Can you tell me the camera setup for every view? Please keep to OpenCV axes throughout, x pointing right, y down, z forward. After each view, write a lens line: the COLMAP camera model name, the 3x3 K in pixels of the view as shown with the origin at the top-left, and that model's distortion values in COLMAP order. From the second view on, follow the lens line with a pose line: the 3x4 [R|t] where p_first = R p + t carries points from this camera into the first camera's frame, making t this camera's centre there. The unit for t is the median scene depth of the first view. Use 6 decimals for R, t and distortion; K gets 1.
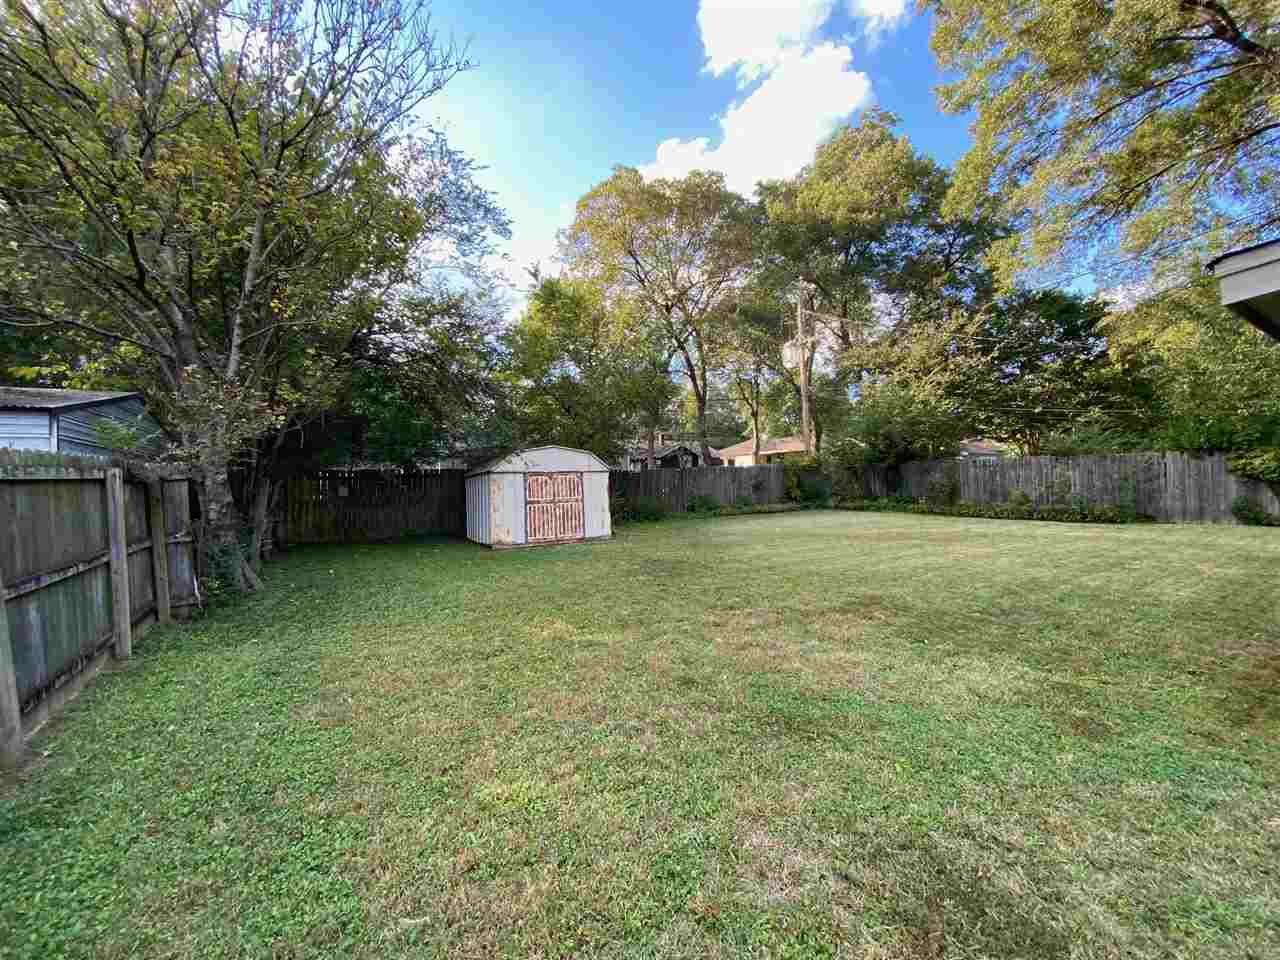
lens RADIAL K [[519.5, 0, 638.0], [0, 519.5, 481.8], [0, 0, 1]] dist [0.010656, -0.016497]
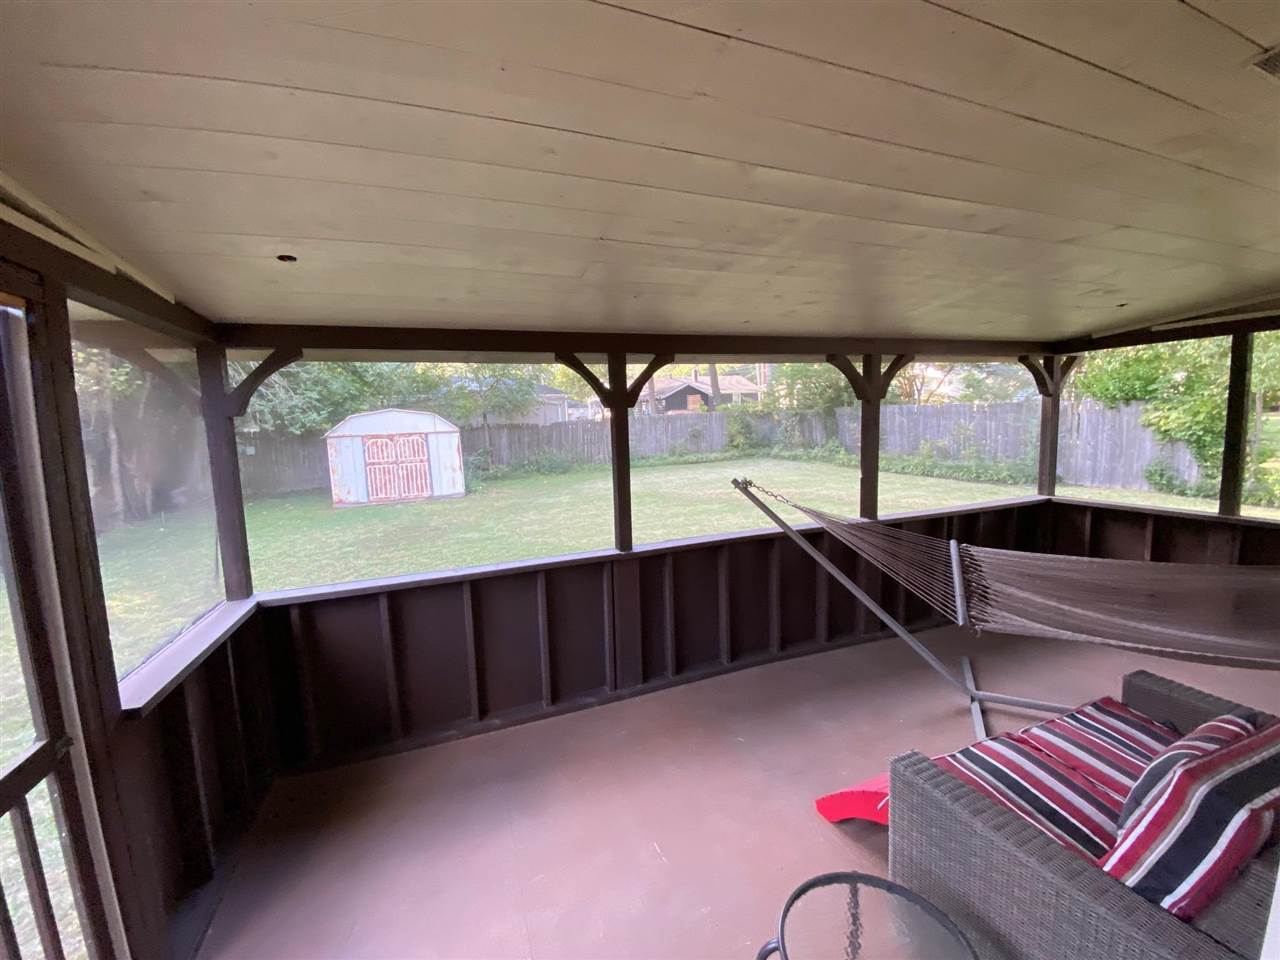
lens RADIAL K [[519.5, 0, 639.7], [0, 519.5, 480.5], [0, 0, 1]] dist [0.010656, -0.016497]
pose [[0.984999, 0.005319, -0.172475, 0.489410], [0.016720, 0.991880, 0.126077, -0.048891], [0.171745, -0.127069, 0.976912, 0.049194]]
